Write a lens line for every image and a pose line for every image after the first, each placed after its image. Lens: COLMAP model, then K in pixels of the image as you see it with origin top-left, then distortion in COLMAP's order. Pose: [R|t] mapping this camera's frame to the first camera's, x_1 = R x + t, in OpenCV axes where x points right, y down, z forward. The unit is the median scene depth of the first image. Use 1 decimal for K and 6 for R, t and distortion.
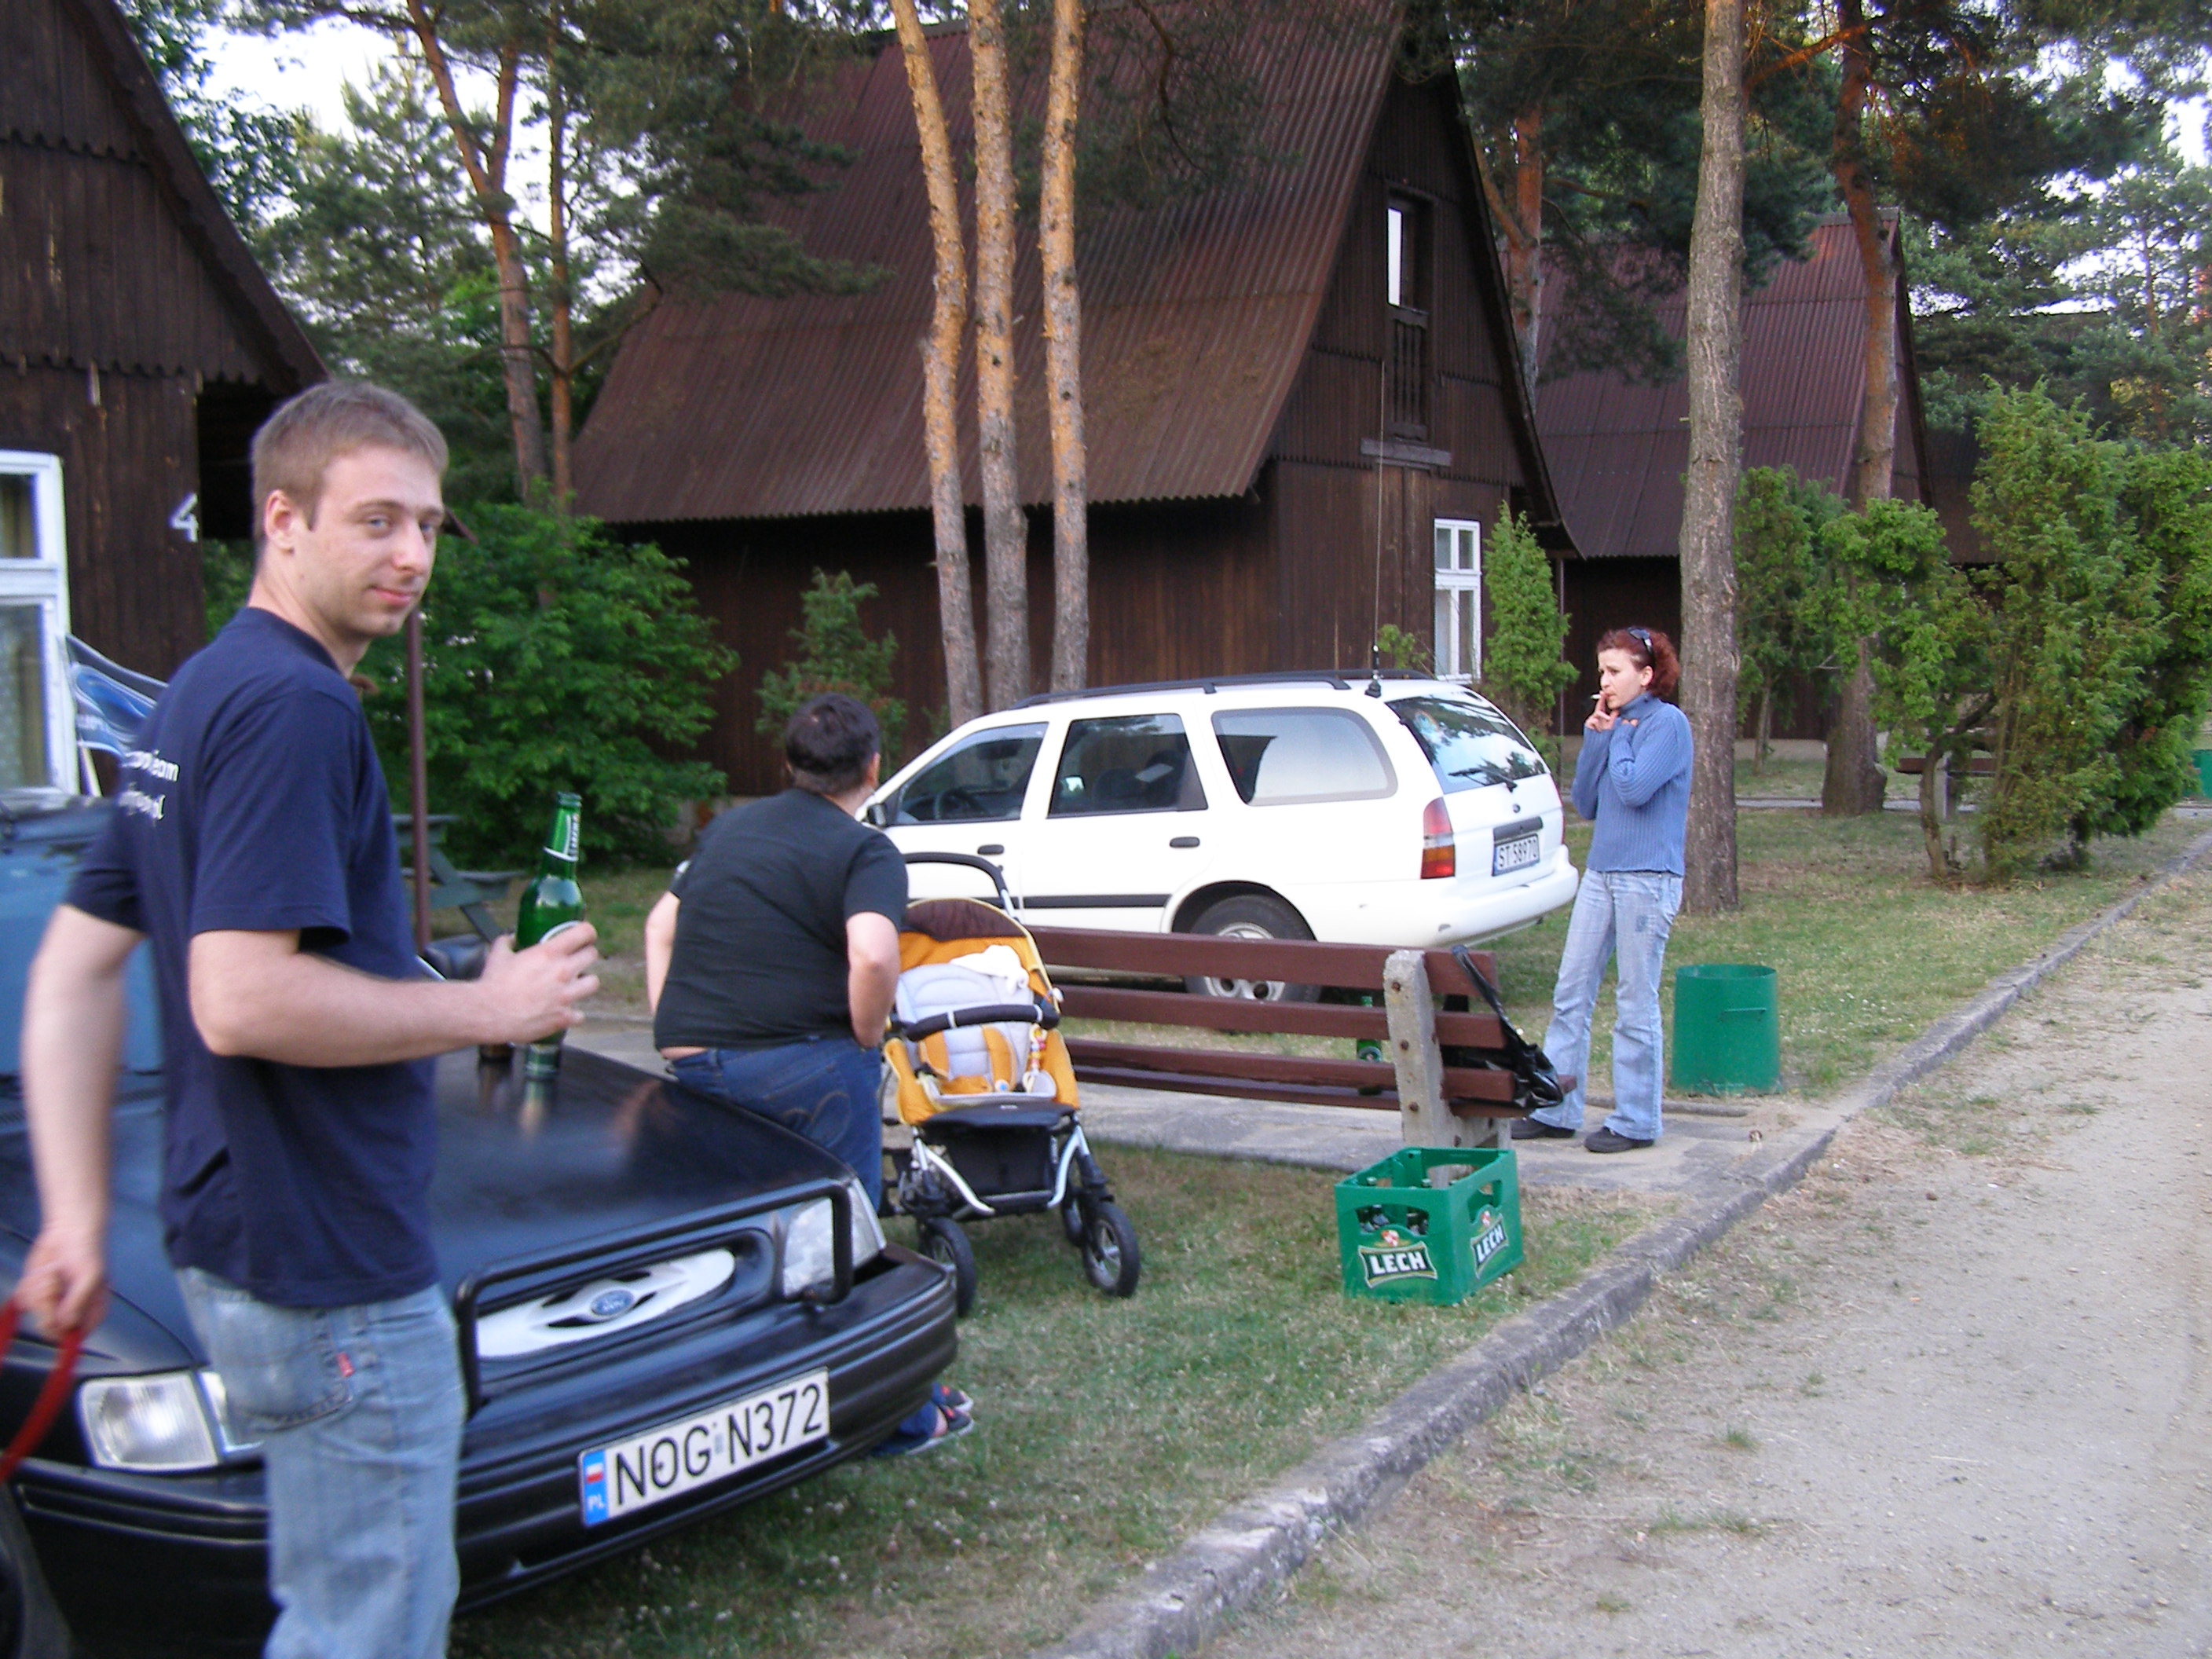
lens RADIAL K [[2561.7, 0, 1106.0], [0, 2561.7, 829.5], [0, 0, 1]] dist [-0.205008, 0.432284]
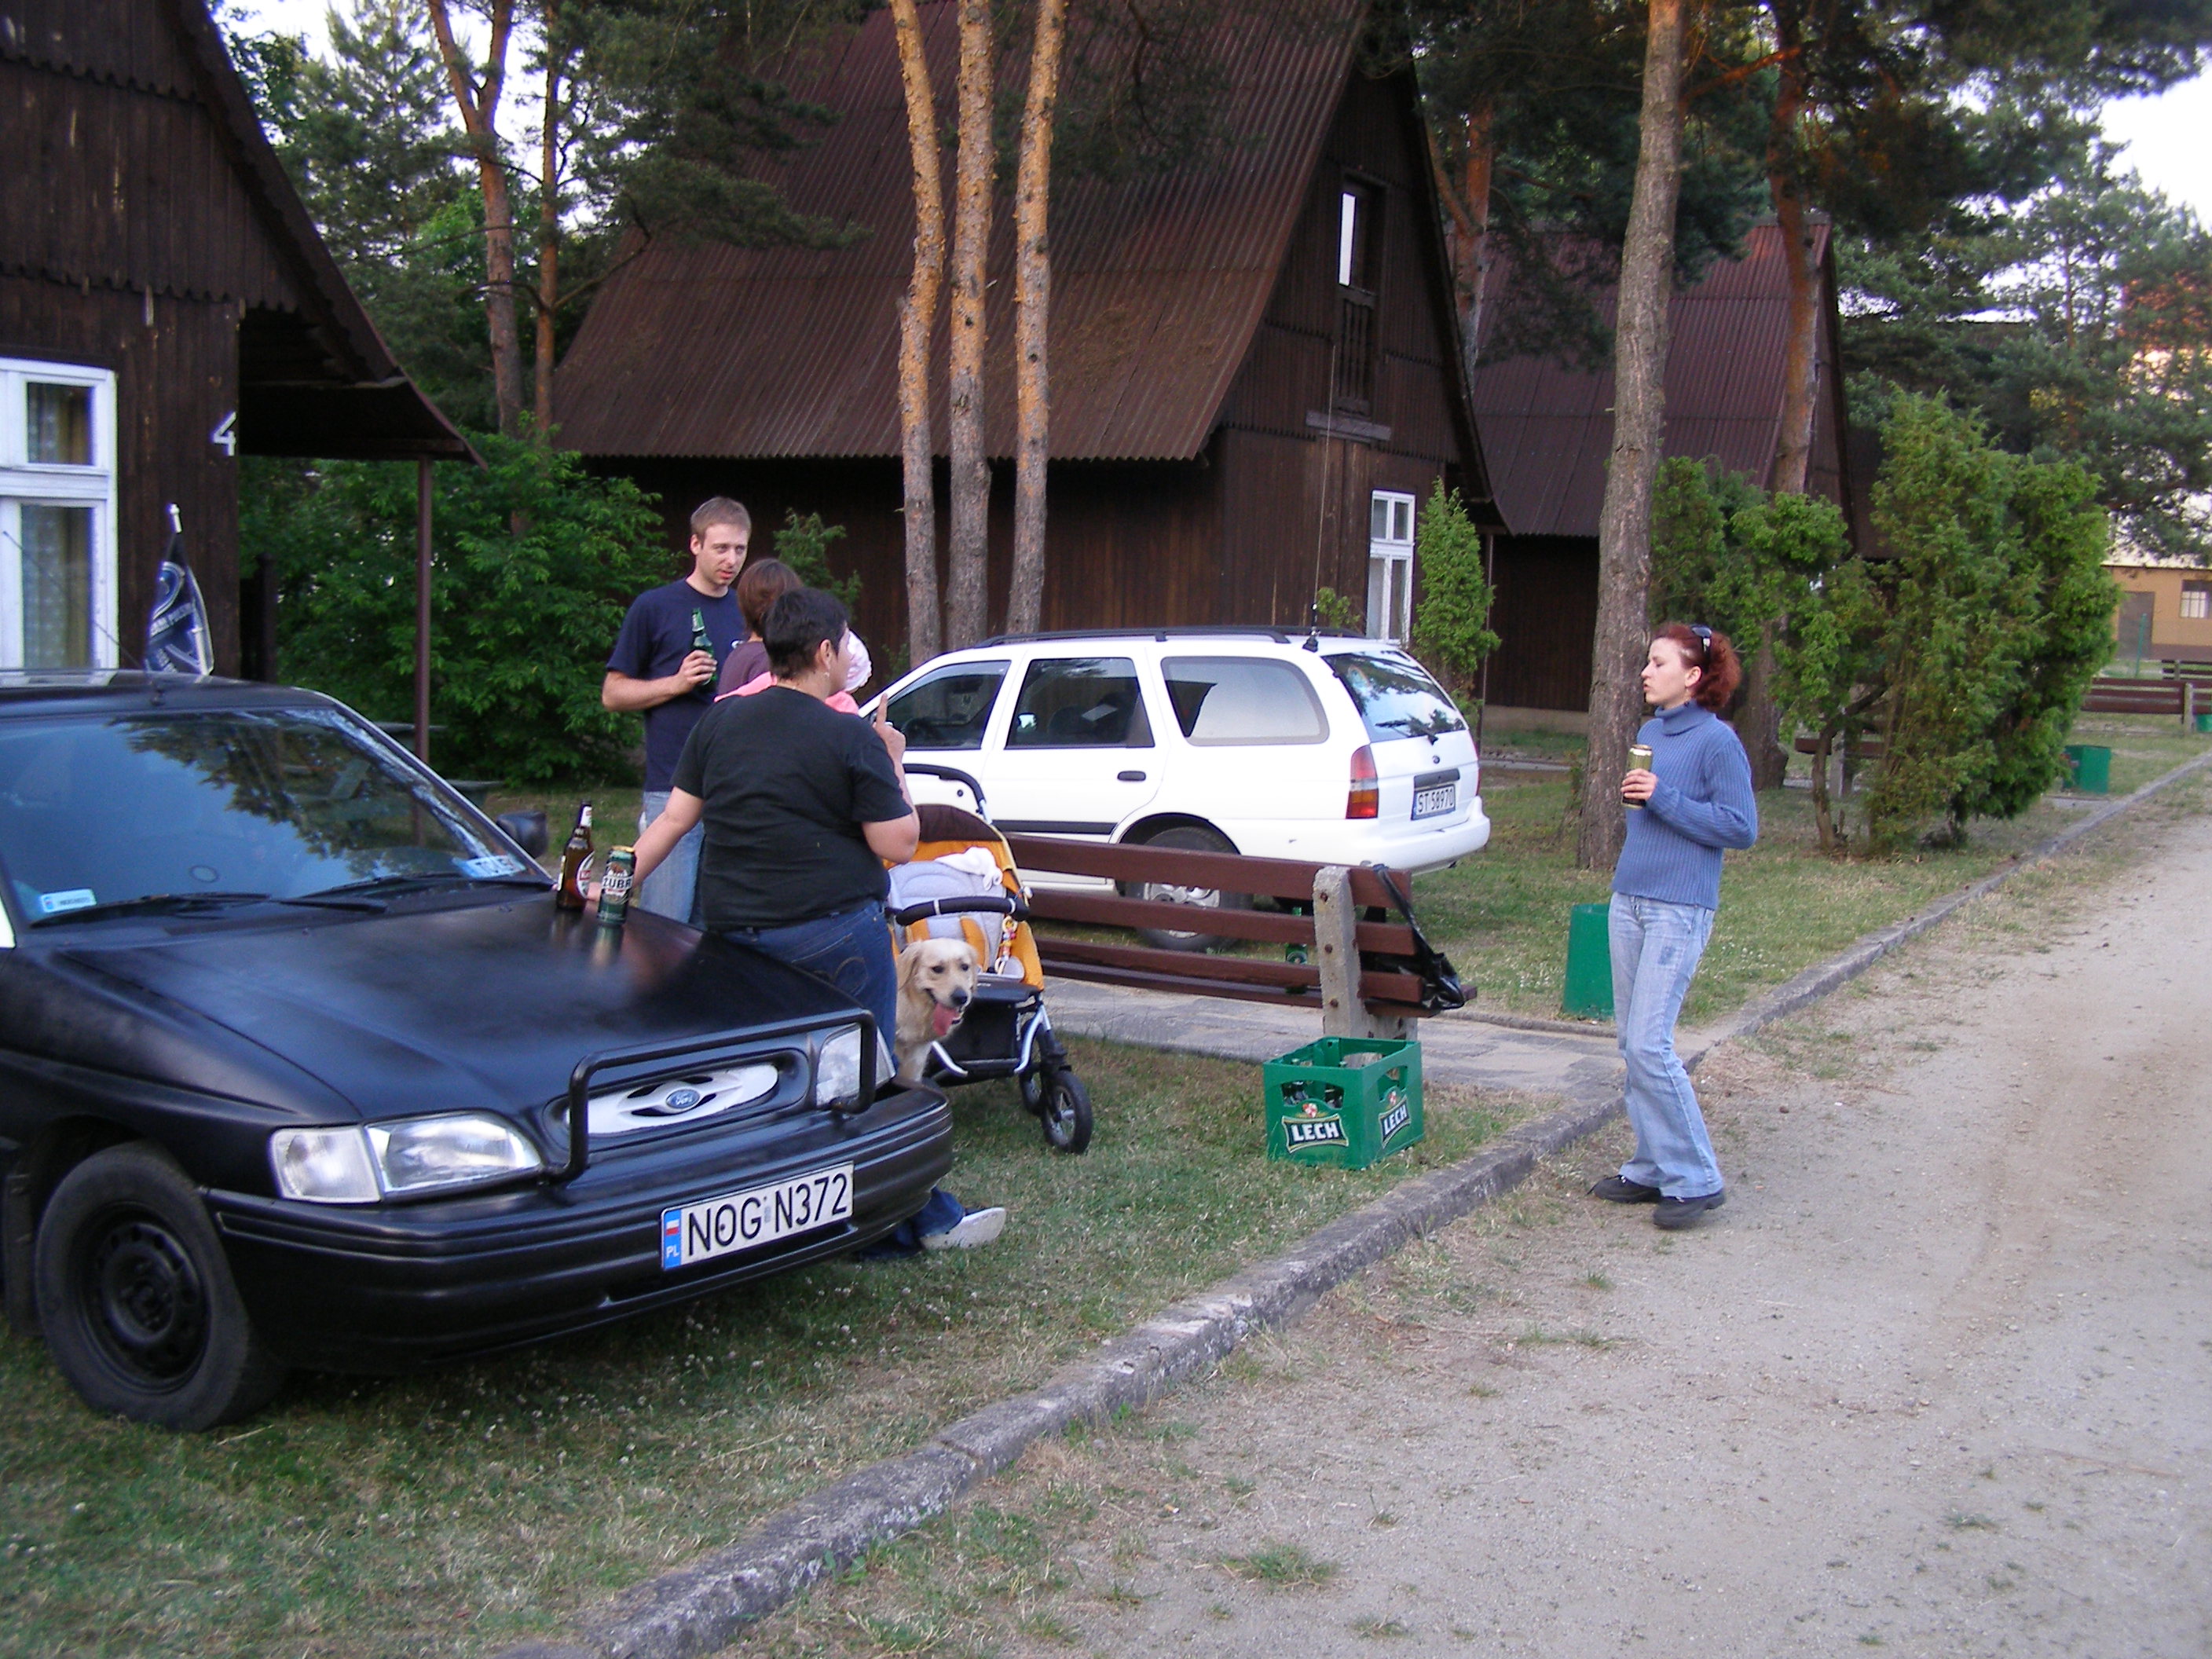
lens RADIAL K [[2561.7, 0, 1106.0], [0, 2561.7, 829.5], [0, 0, 1]] dist [-0.205008, 0.432284]
pose [[0.998461, 0.045733, 0.031366, -0.010557], [-0.046261, 0.998796, 0.016321, 0.008184], [-0.030581, -0.017747, 0.999375, -0.071225]]
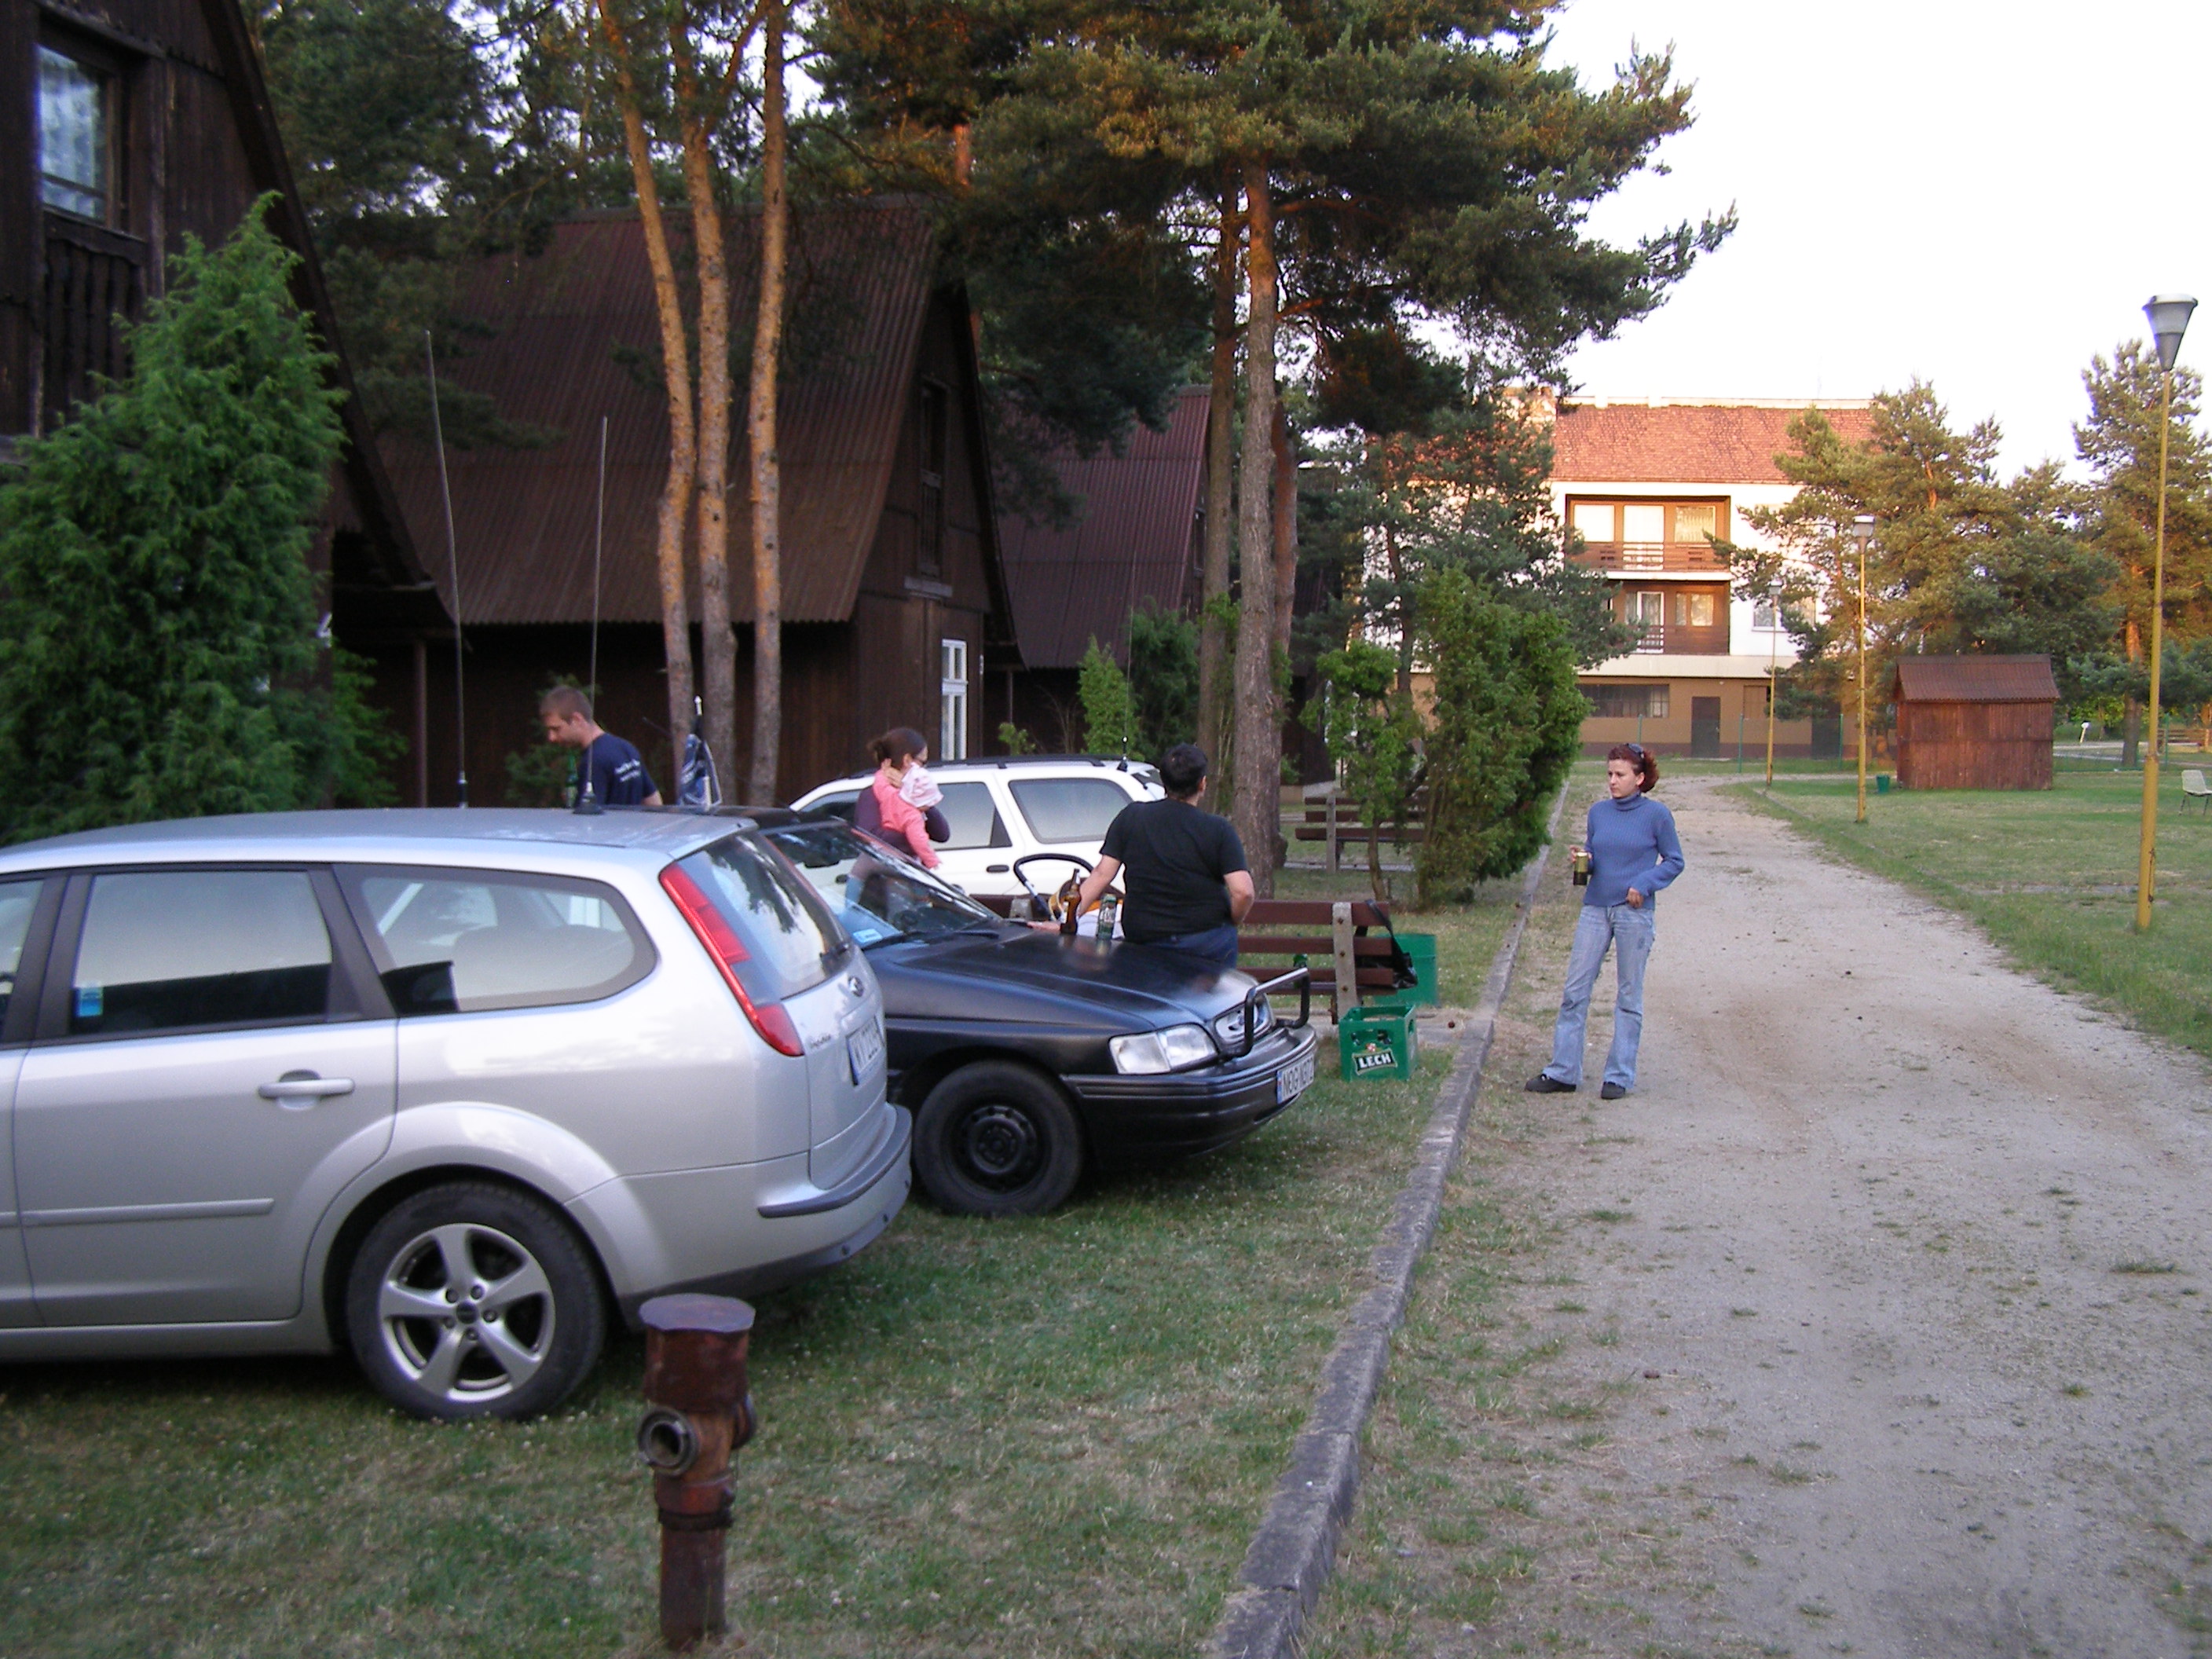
lens RADIAL K [[2598.3, 0, 1106.0], [0, 2598.3, 829.5], [0, 0, 1]] dist [-0.215001, 0.246534]
pose [[0.943088, 0.003542, 0.332524, -0.322073], [0.009463, 0.999252, -0.037482, 0.030829], [-0.332409, 0.038495, 0.942350, -0.341759]]
